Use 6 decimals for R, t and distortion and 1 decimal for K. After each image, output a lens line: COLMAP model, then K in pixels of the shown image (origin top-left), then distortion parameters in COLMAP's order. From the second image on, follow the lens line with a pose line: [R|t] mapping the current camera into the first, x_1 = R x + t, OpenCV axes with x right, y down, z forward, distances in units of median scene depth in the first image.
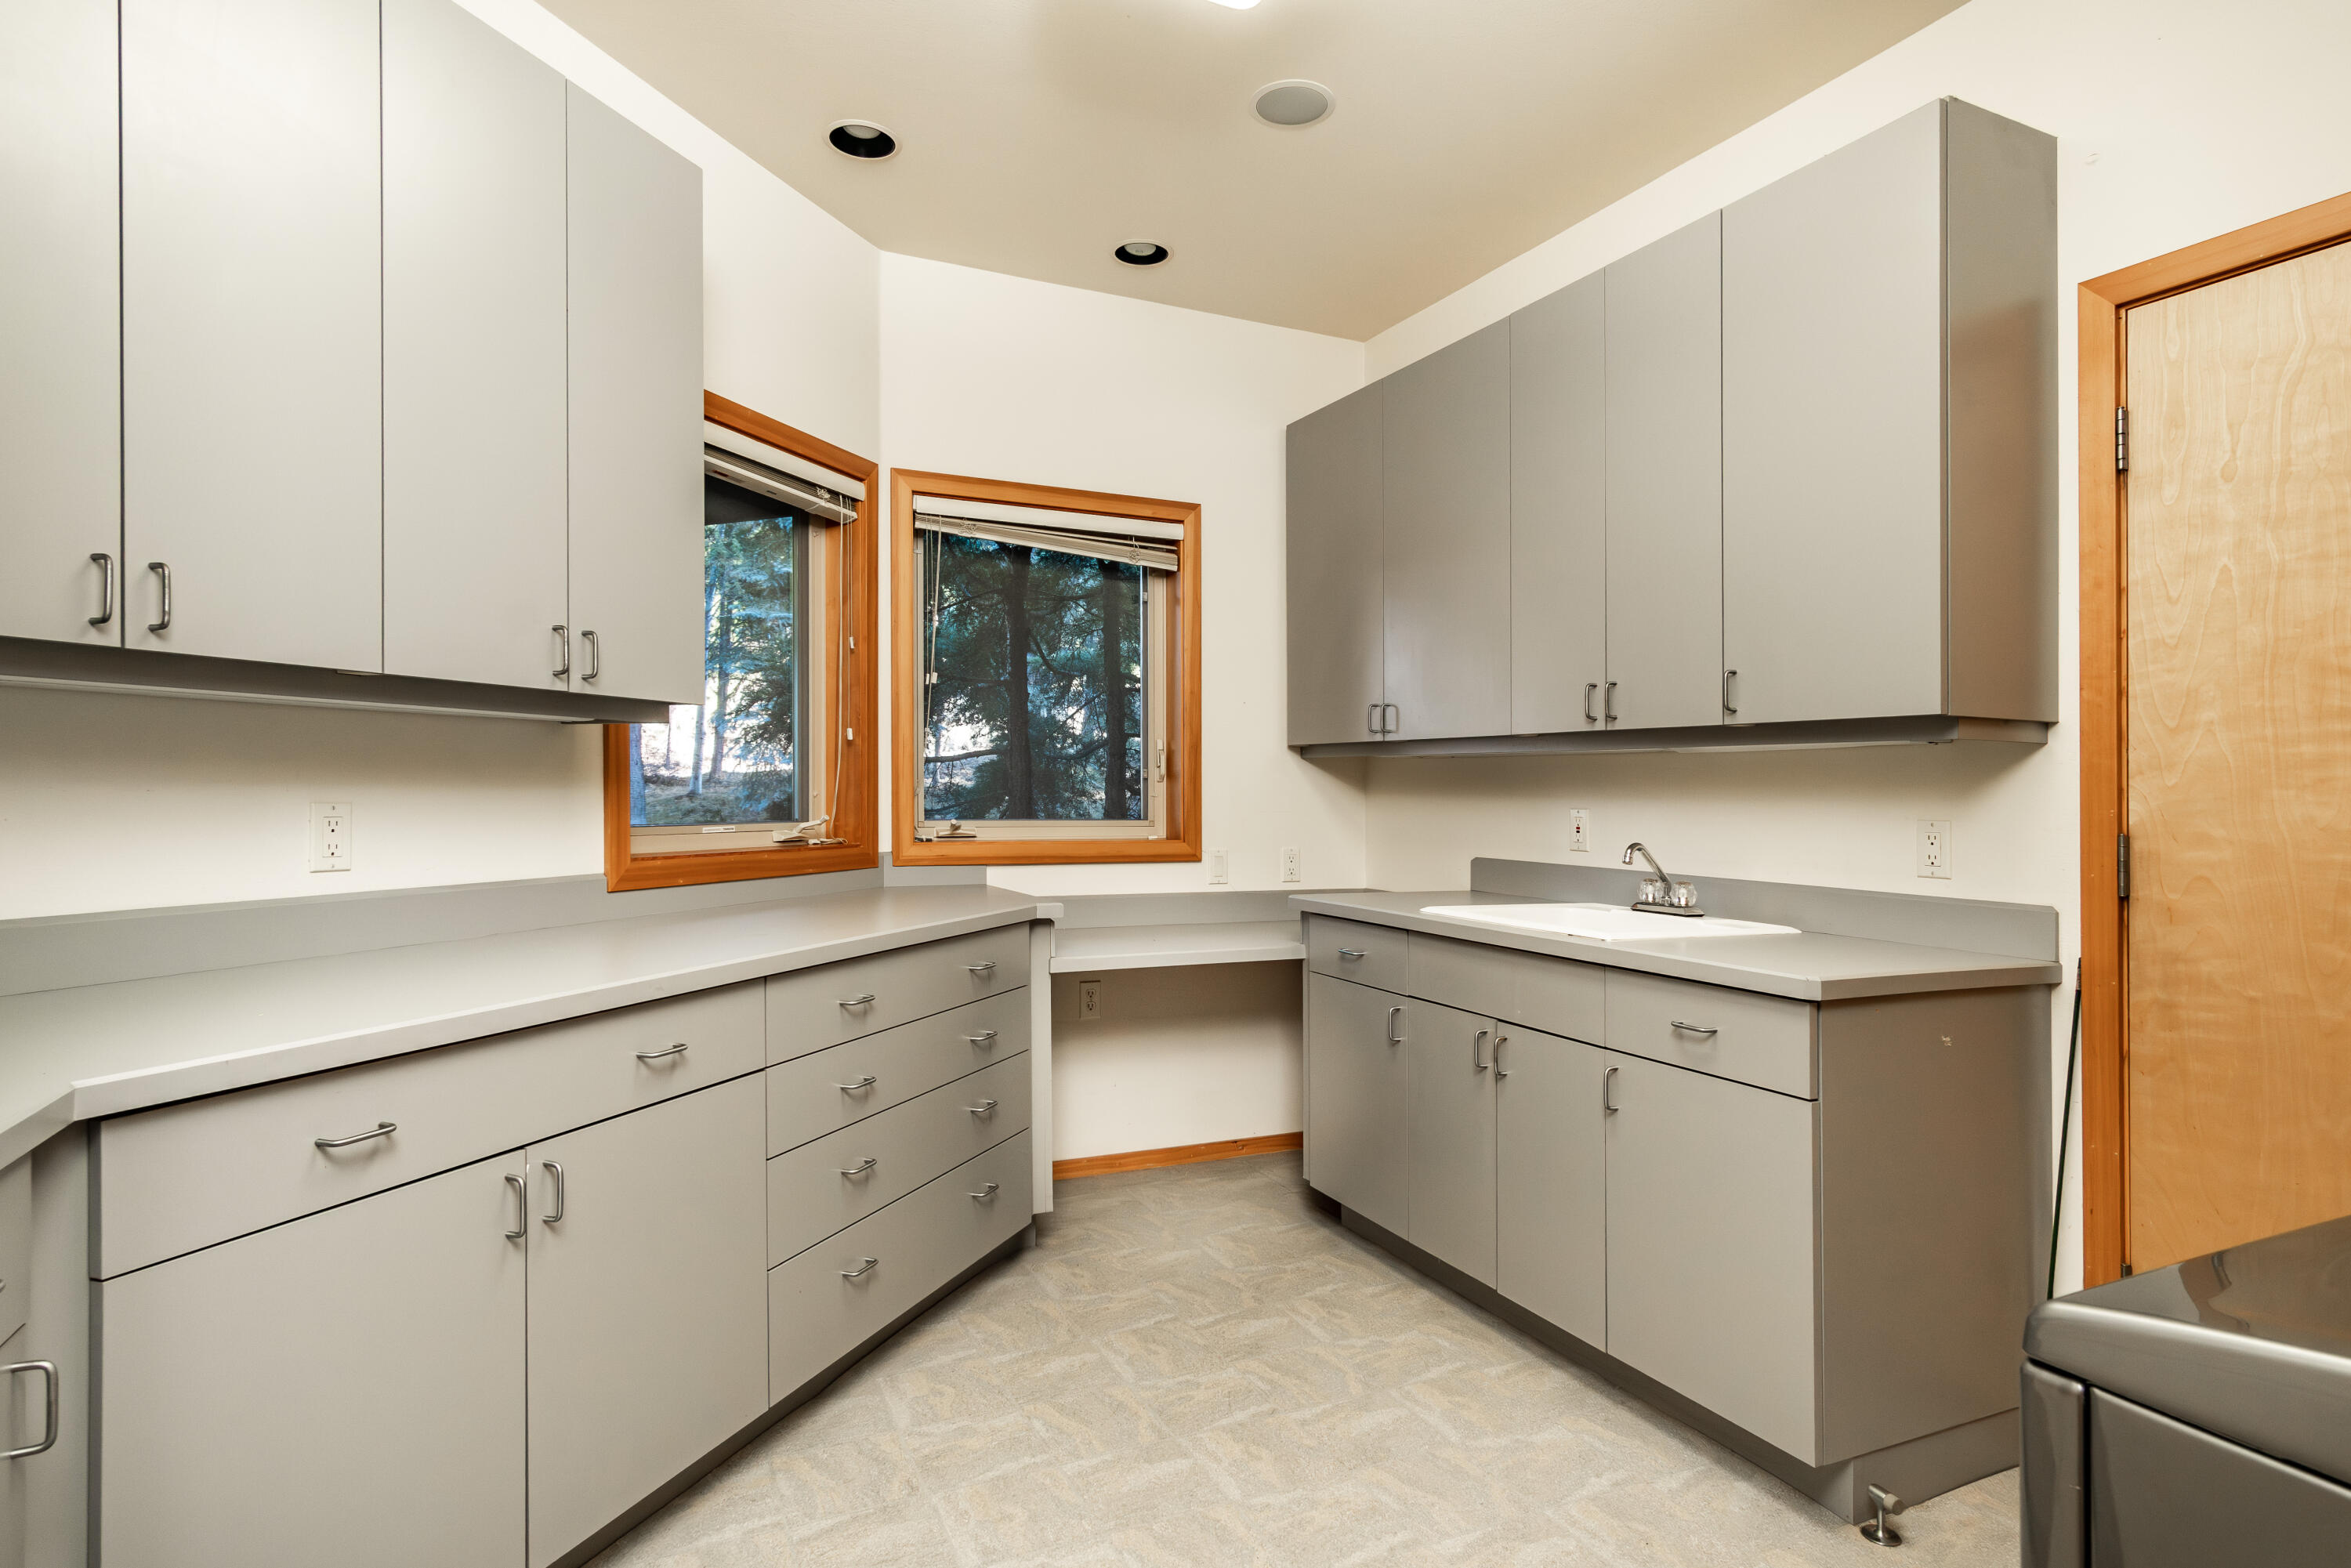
lens RADIAL K [[1275.6, 0, 1176.3], [0, 1275.6, 797.2], [0, 0, 1]] dist [0.008150, 0.001996]
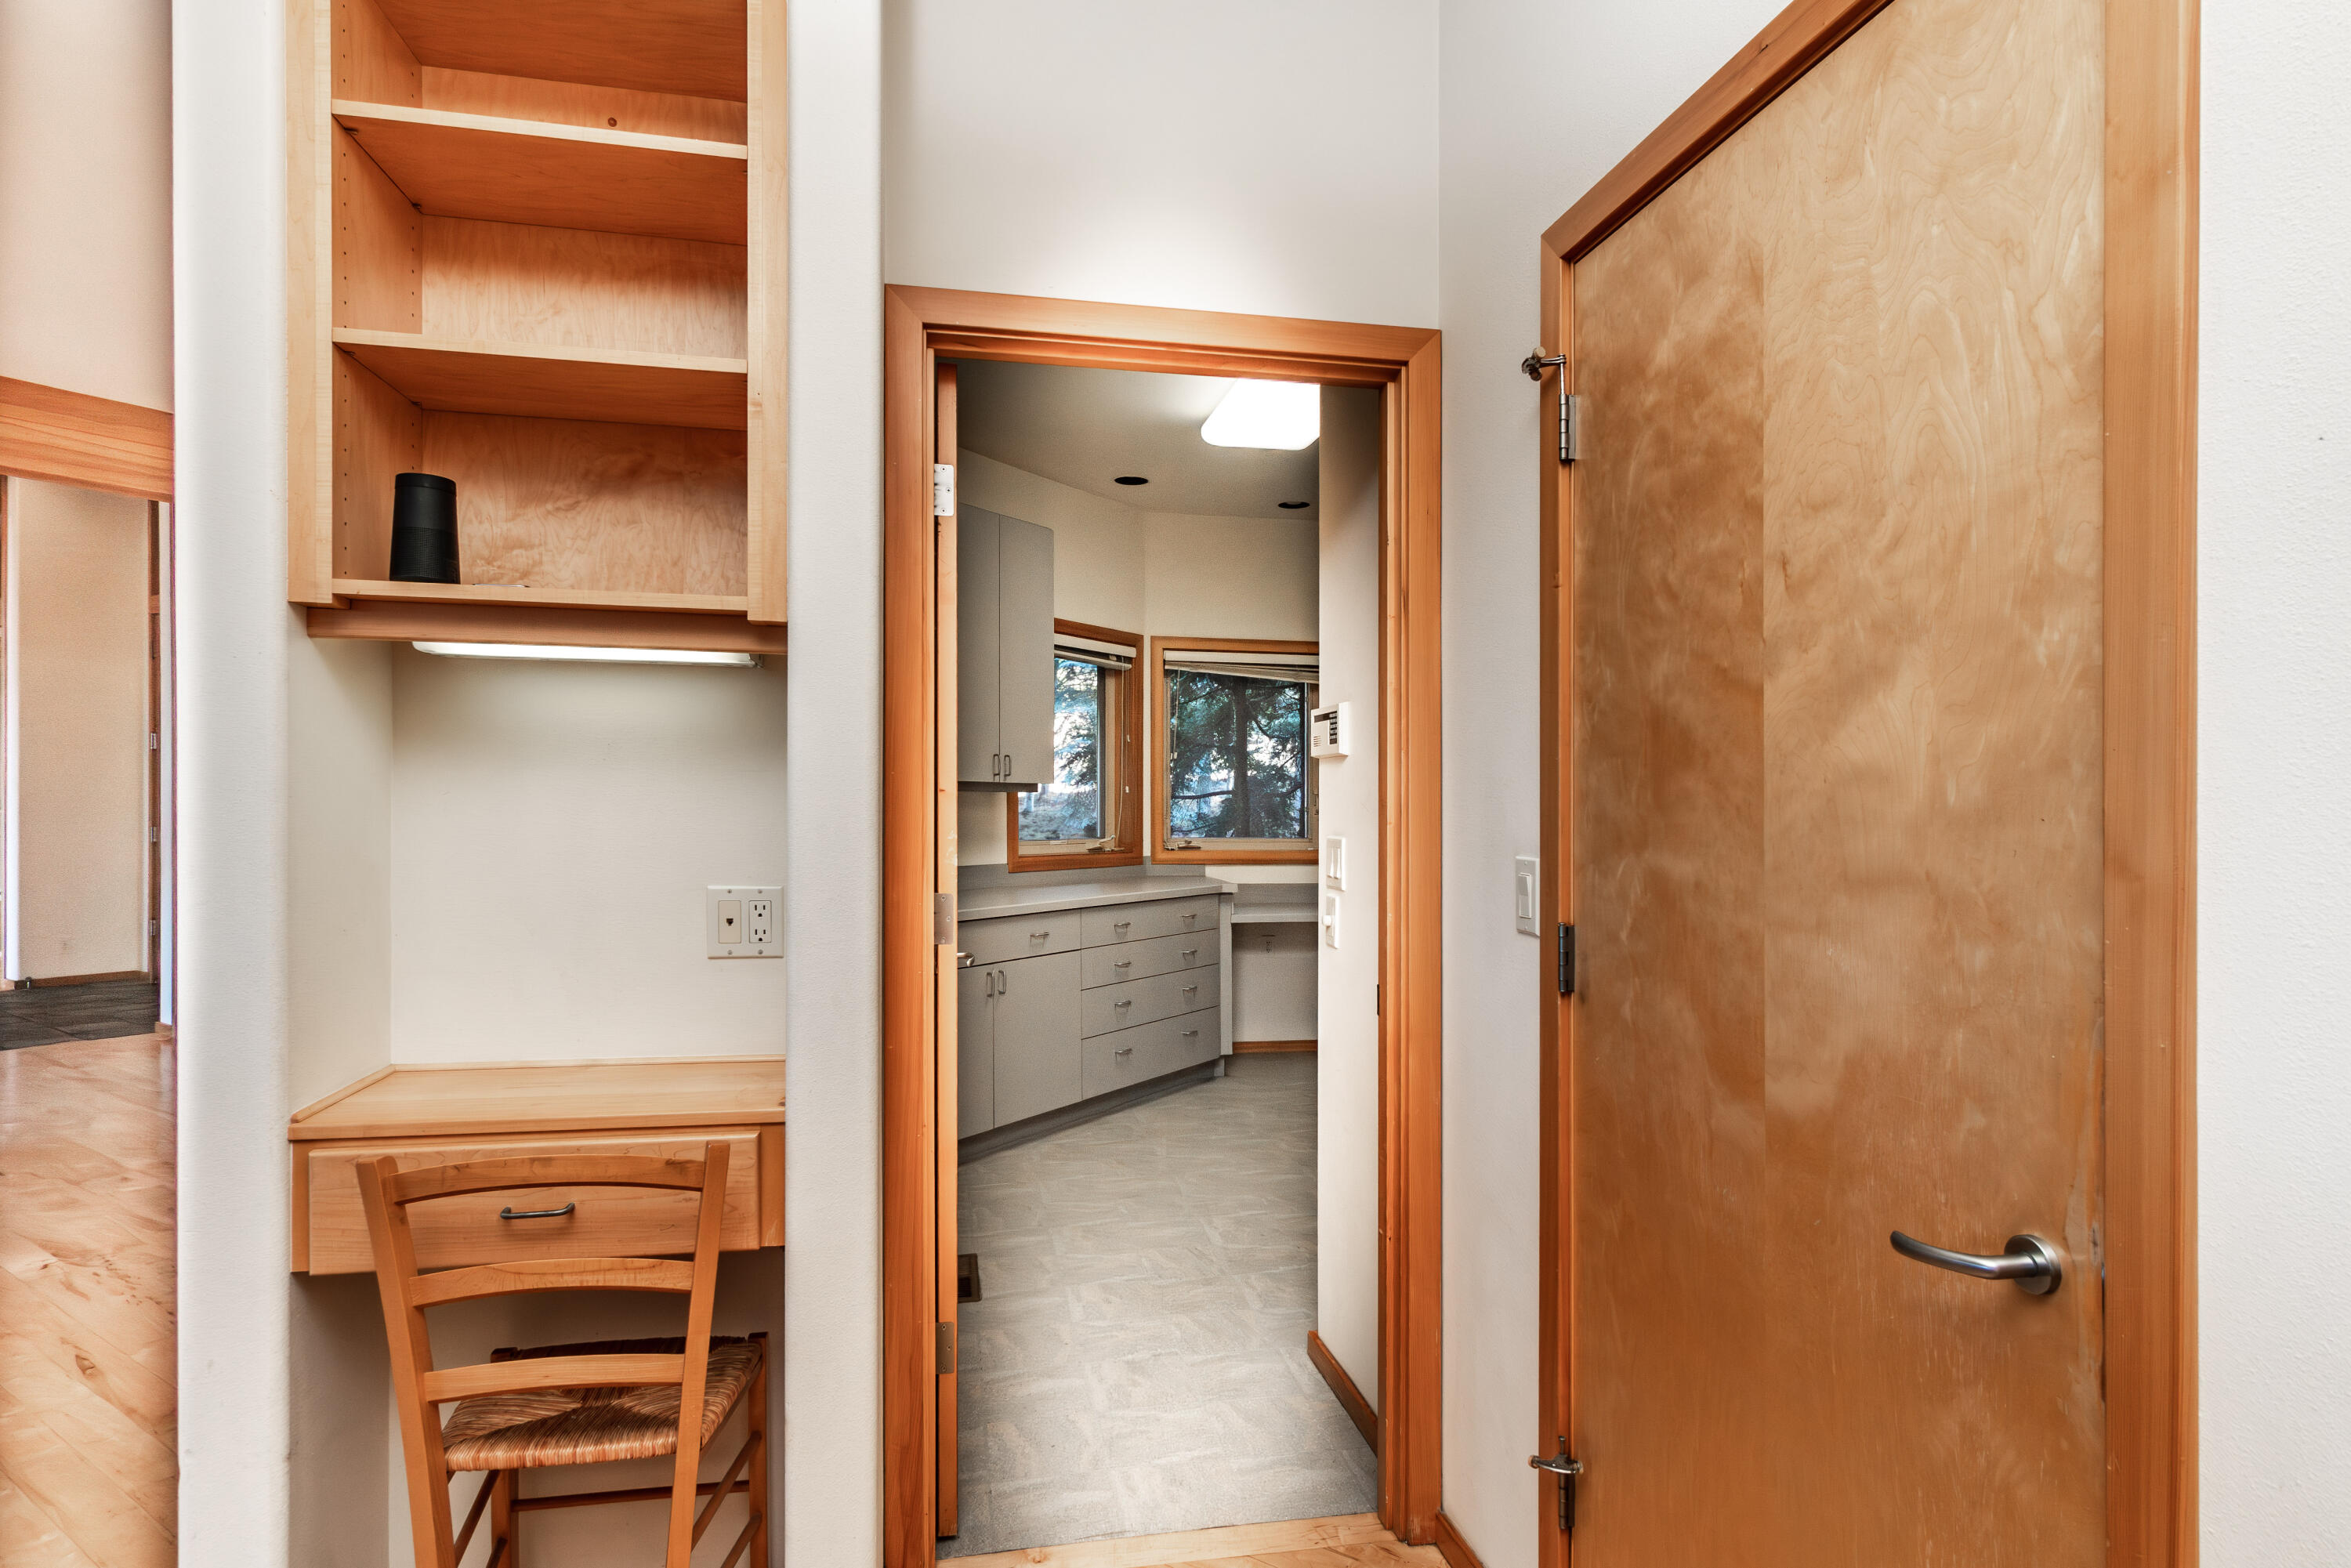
lens RADIAL K [[1275.6, 0, 1180.1], [0, 1275.6, 795.1], [0, 0, 1]] dist [0.008150, 0.001996]
pose [[0.971838, -0.001209, -0.235646, 0.234278], [-0.001935, 0.999912, -0.013111, -0.018108], [0.235641, 0.013197, 0.971751, -0.709047]]
